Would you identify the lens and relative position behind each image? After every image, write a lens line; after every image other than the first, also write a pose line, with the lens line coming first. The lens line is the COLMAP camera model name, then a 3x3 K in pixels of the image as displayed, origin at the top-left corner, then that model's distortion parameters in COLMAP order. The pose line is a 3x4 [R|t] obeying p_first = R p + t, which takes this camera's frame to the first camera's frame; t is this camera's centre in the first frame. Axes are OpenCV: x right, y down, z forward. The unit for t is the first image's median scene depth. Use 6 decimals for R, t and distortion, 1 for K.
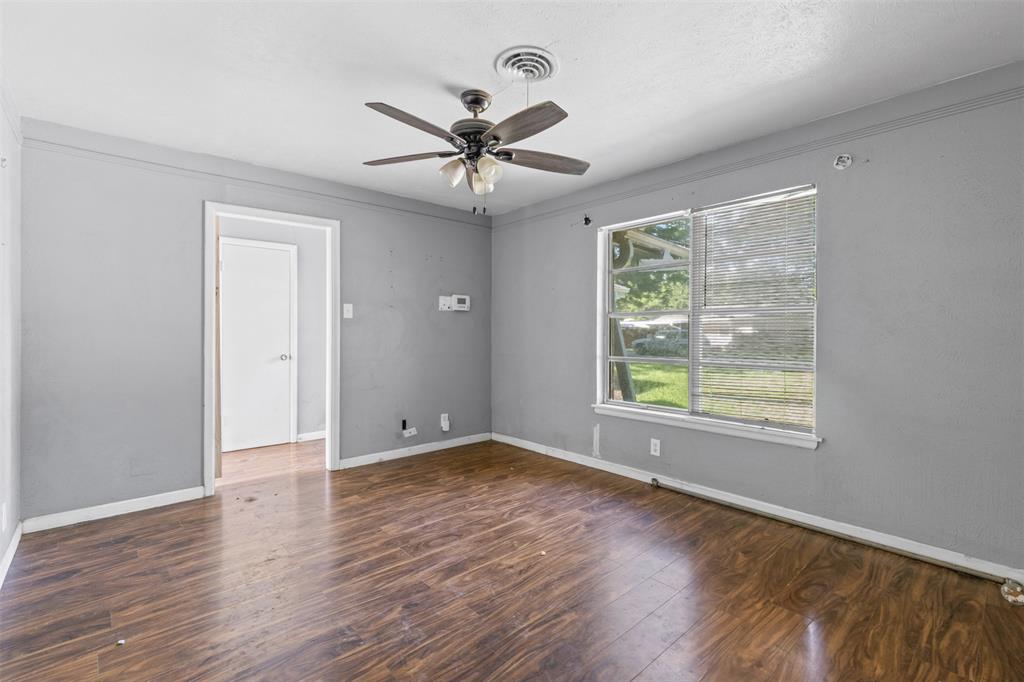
lens RADIAL K [[478.4, 0, 523.7], [0, 478.4, 333.2], [0, 0, 1]] dist [0.019223, -0.003641]
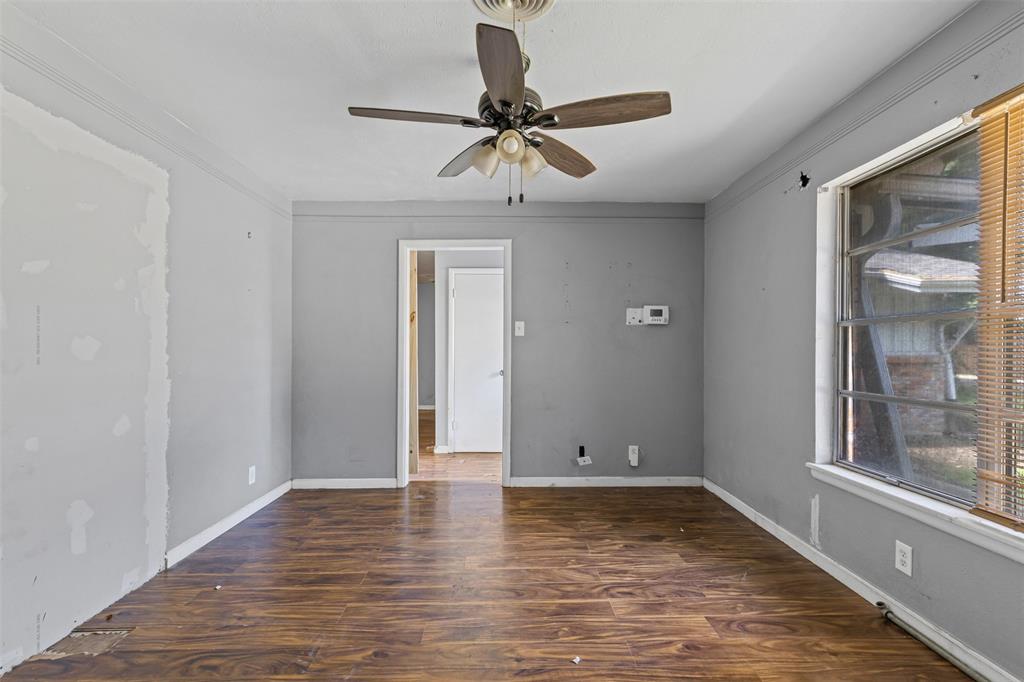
lens RADIAL K [[478.4, 0, 512.3], [0, 478.4, 349.1], [0, 0, 1]] dist [0.019223, -0.003641]
pose [[0.746865, 0.001348, -0.664974, 0.313286], [-0.003567, 0.999992, -0.001979, -0.002029], [0.664966, 0.003850, 0.746863, 0.279798]]
